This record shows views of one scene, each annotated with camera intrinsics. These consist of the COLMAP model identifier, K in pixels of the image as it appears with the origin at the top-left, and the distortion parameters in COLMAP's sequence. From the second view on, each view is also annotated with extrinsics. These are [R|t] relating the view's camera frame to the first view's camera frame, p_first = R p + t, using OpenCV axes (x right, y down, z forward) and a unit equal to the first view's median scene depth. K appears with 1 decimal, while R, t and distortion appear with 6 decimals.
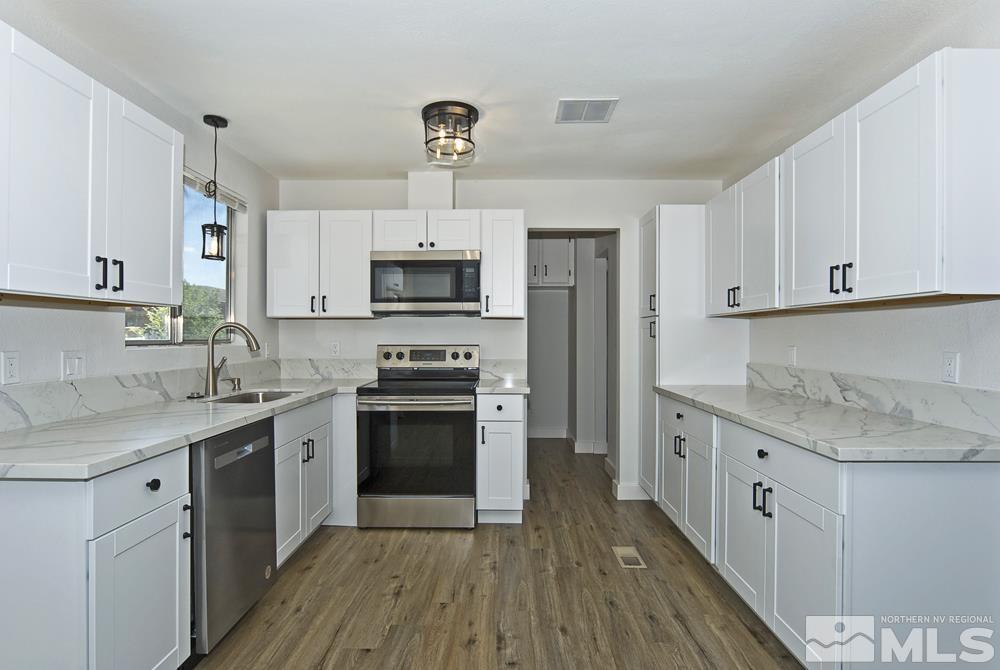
lens RADIAL K [[540.4, 0, 501.9], [0, 540.4, 336.7], [0, 0, 1]] dist [-0.024715, -0.001023]
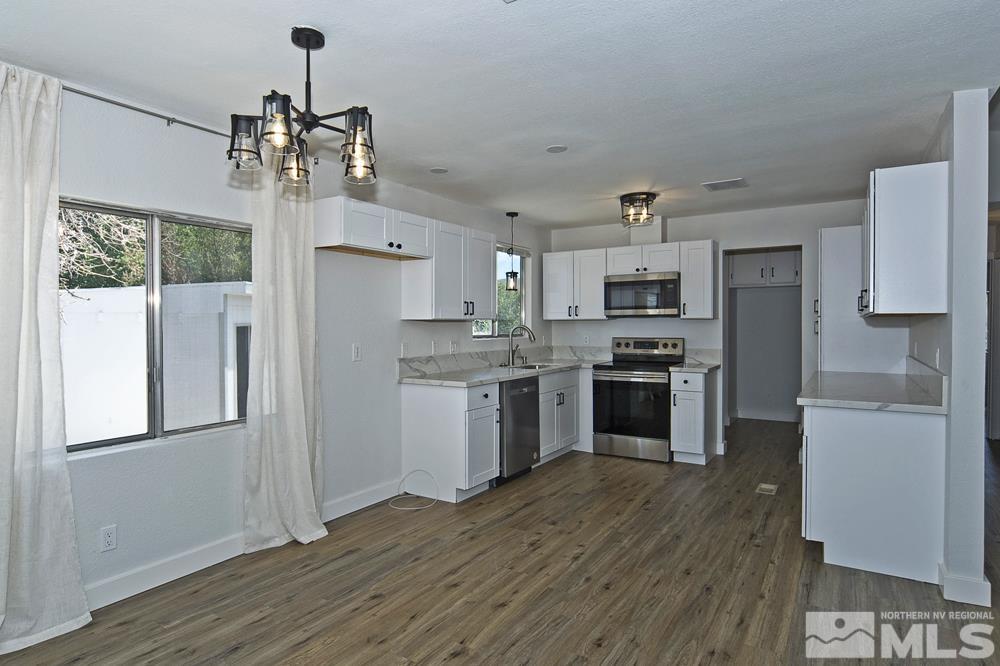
lens RADIAL K [[540.4, 0, 498.1], [0, 540.4, 331.8], [0, 0, 1]] dist [-0.024715, -0.001023]
pose [[0.857472, 0.002414, -0.514526, 0.309830], [0.003680, 0.999935, 0.010823, -0.020961], [0.514518, -0.011174, 0.857407, -0.506499]]
